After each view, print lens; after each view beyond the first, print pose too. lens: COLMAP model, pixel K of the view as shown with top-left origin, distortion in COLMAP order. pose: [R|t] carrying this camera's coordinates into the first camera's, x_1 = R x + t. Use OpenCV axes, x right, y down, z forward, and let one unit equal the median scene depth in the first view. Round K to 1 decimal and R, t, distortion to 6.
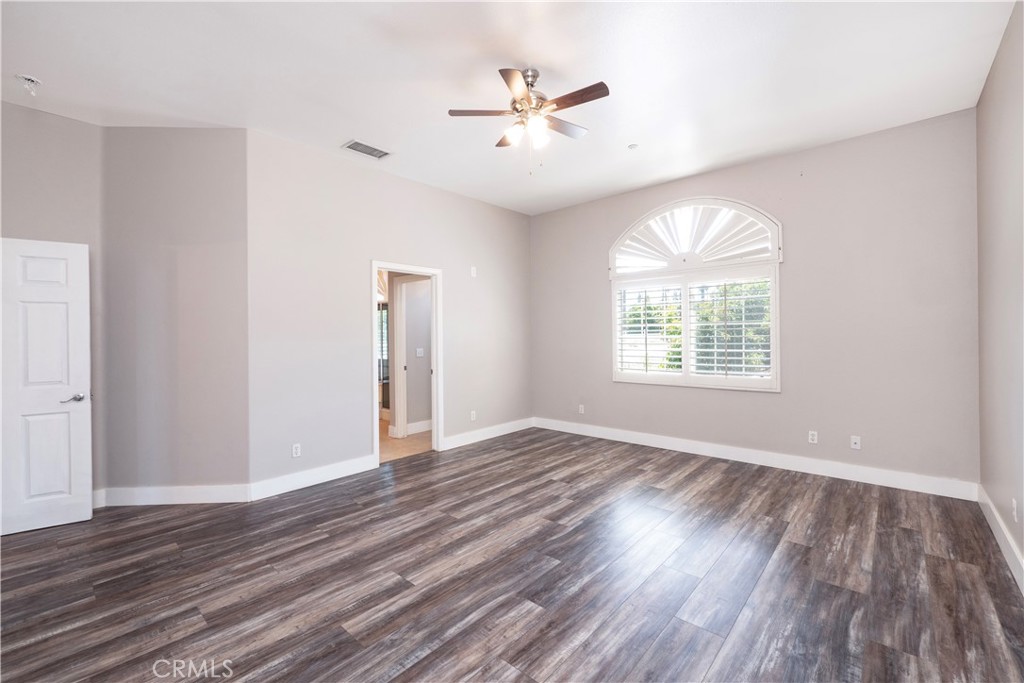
lens RADIAL K [[435.0, 0, 512.0], [0, 435.0, 338.8], [0, 0, 1]] dist [0.001820, 0.000235]
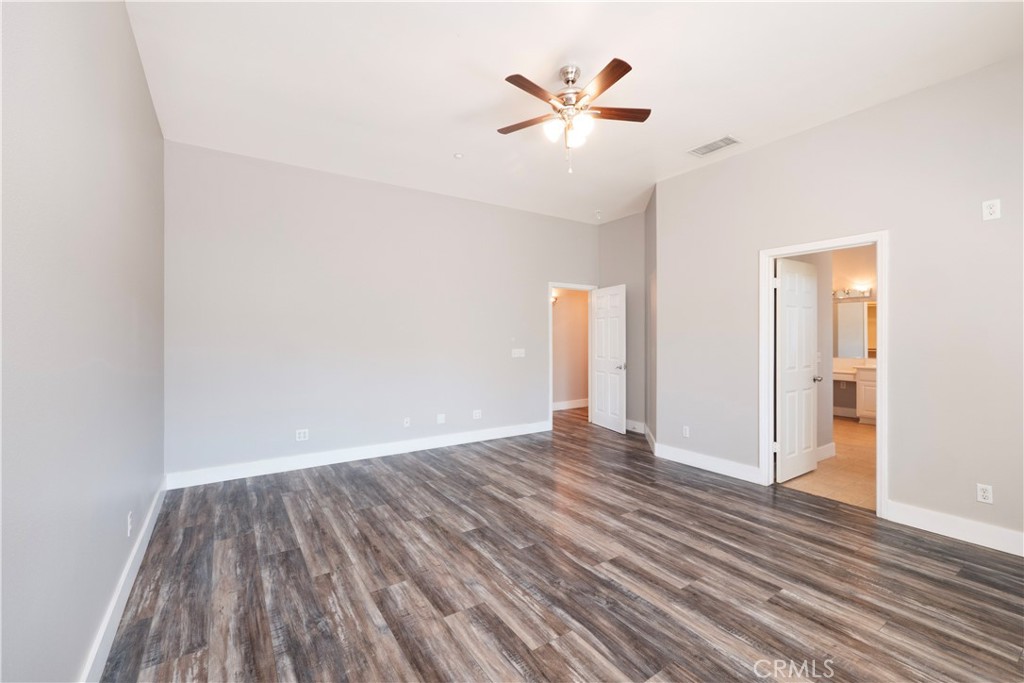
lens RADIAL K [[435.0, 0, 513.3], [0, 435.0, 339.6], [0, 0, 1]] dist [0.001820, 0.000235]
pose [[-0.256548, 0.016516, -0.966390, 0.968045], [-0.003155, 0.999834, 0.017925, -0.018710], [0.966526, 0.007647, -0.256453, 1.062895]]
